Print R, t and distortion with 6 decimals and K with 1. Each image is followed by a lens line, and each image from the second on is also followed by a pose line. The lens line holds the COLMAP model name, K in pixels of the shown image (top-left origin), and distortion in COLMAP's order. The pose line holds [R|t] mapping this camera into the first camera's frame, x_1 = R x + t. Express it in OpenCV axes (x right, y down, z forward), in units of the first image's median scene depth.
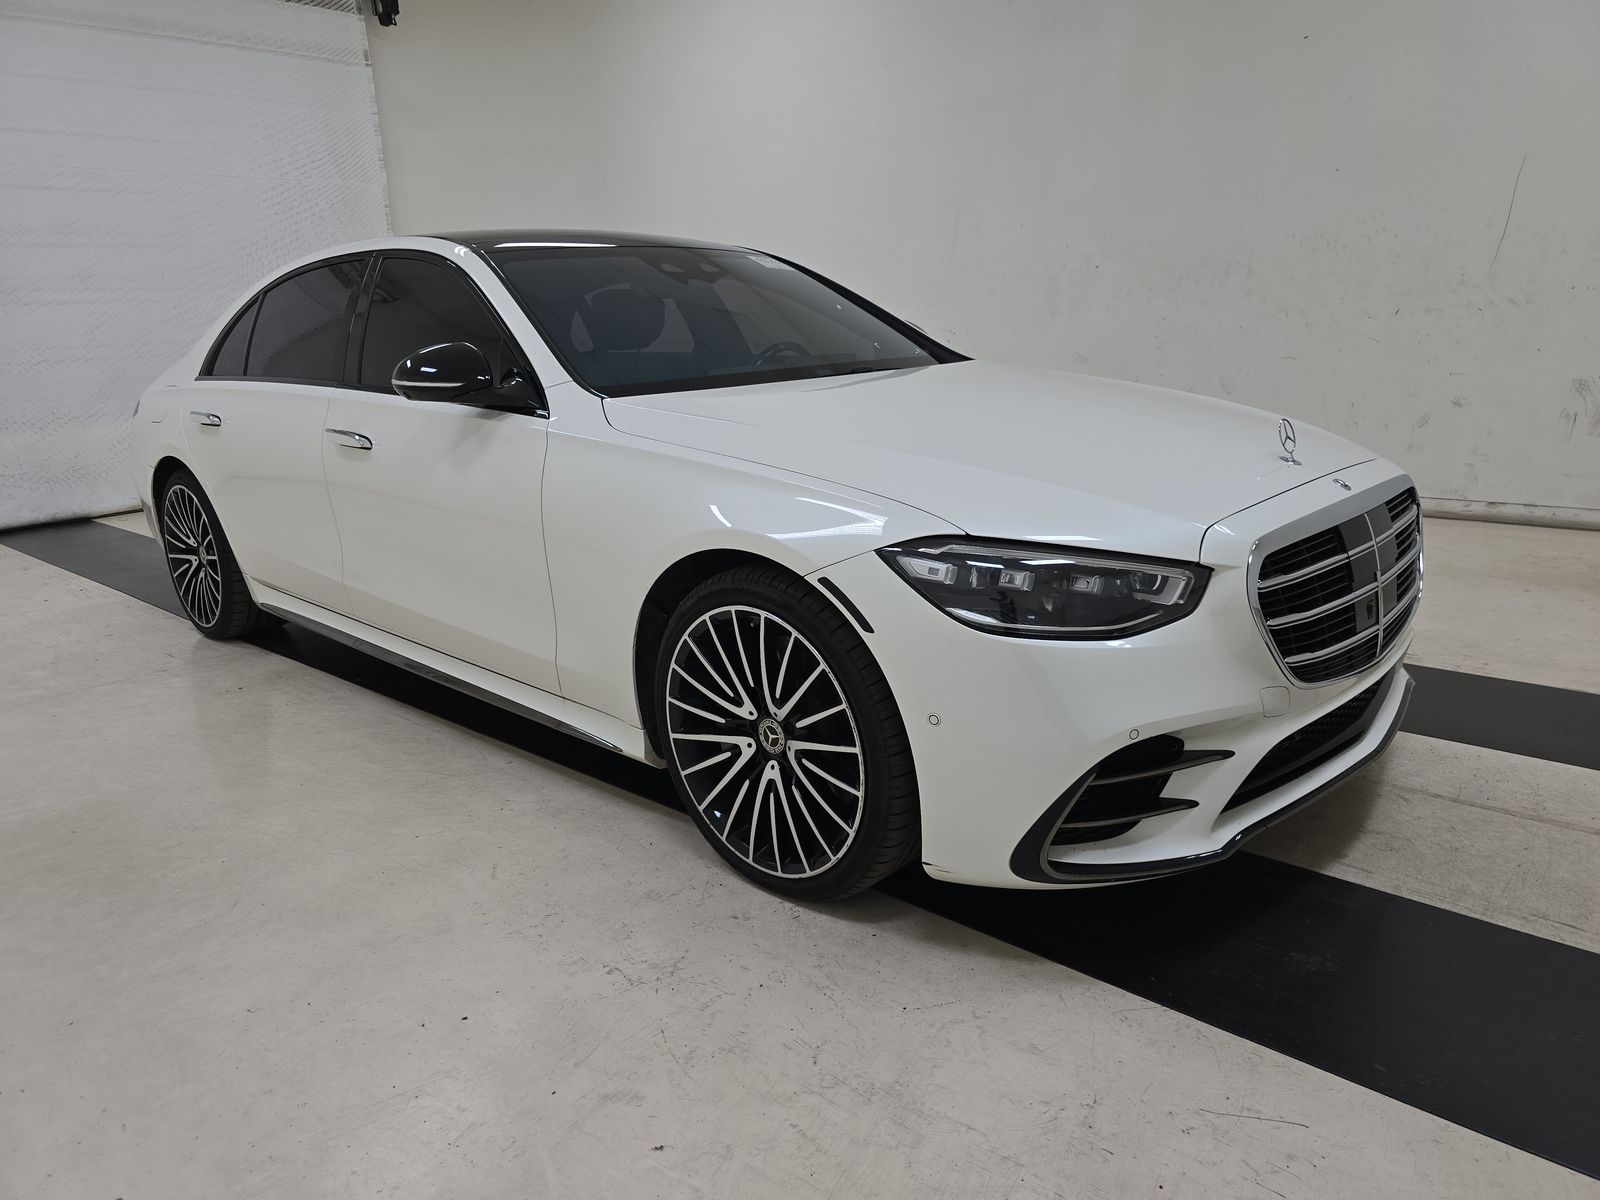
lens RADIAL K [[1073.4, 0, 814.4], [0, 1073.4, 601.3], [0, 0, 1]] dist [0.031730, -0.029868]
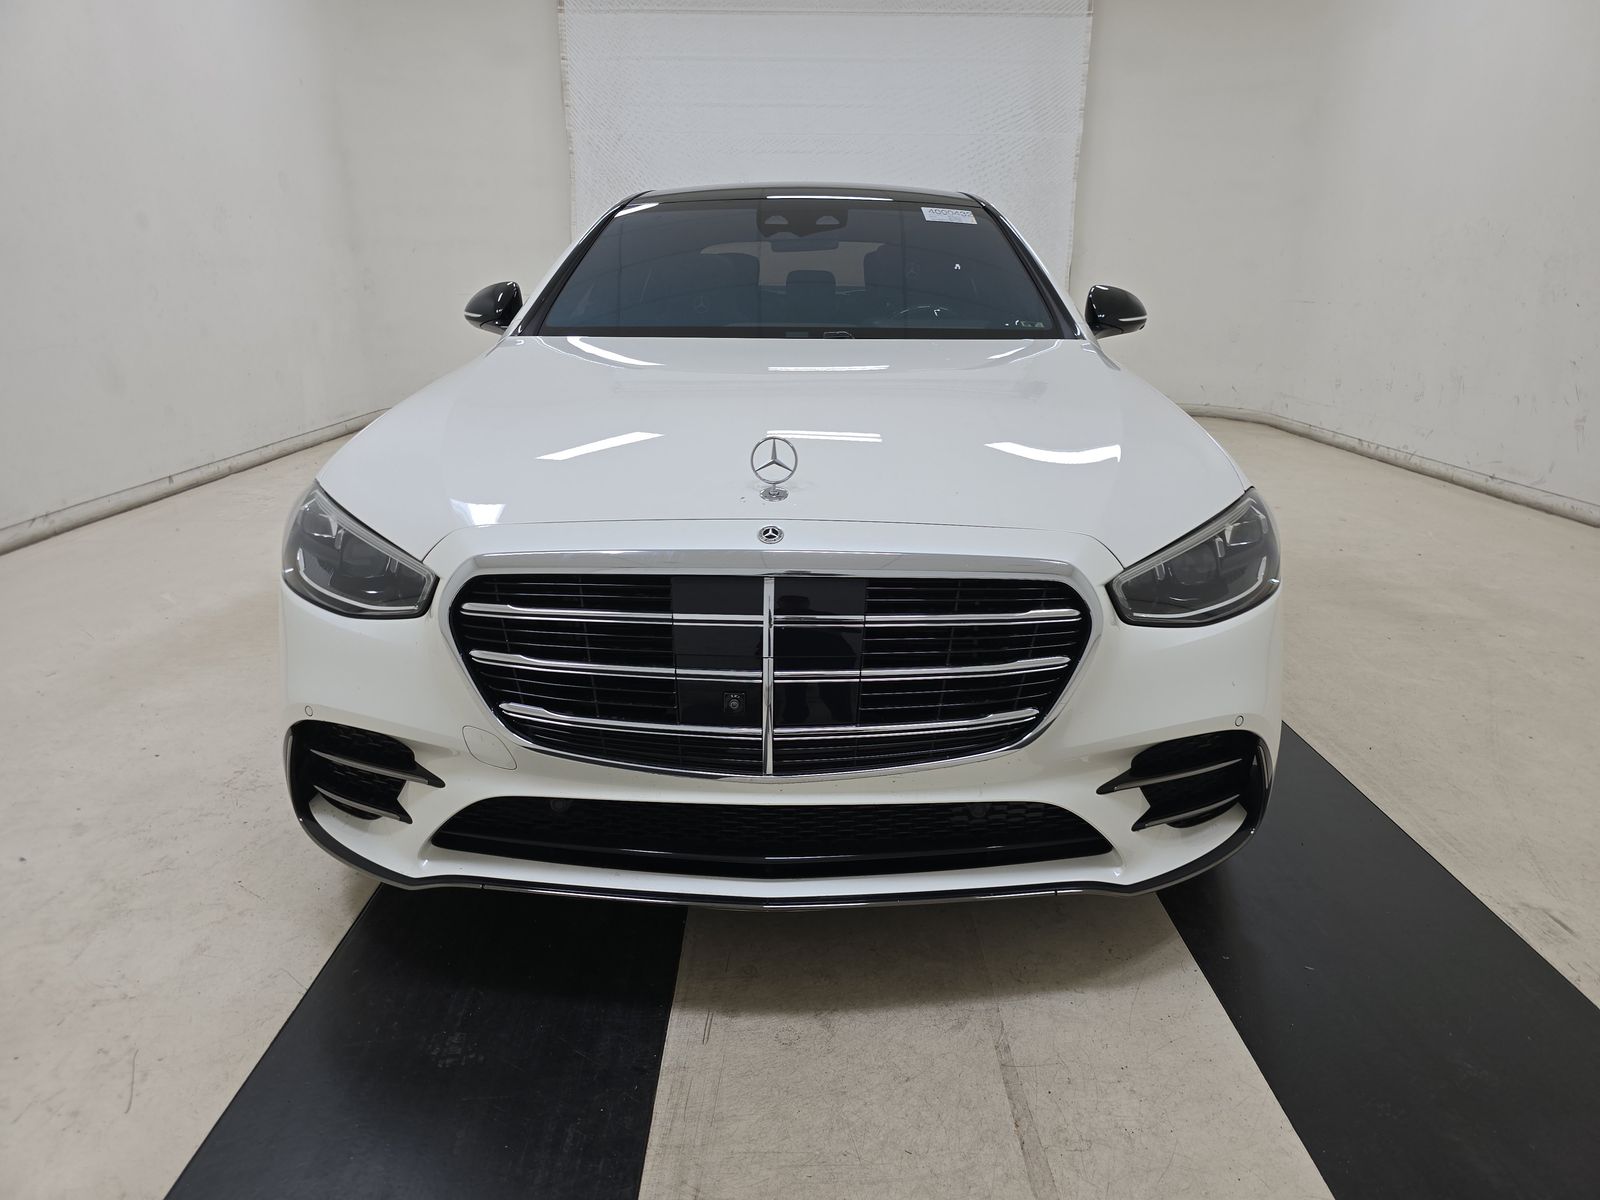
lens RADIAL K [[1073.4, 0, 810.9], [0, 1073.4, 604.7], [0, 0, 1]] dist [0.031730, -0.029868]
pose [[0.673814, 0.256573, -0.692925, 0.908862], [-0.223898, 0.964586, 0.139440, -0.150030], [0.704162, 0.061188, 0.707398, 0.450336]]
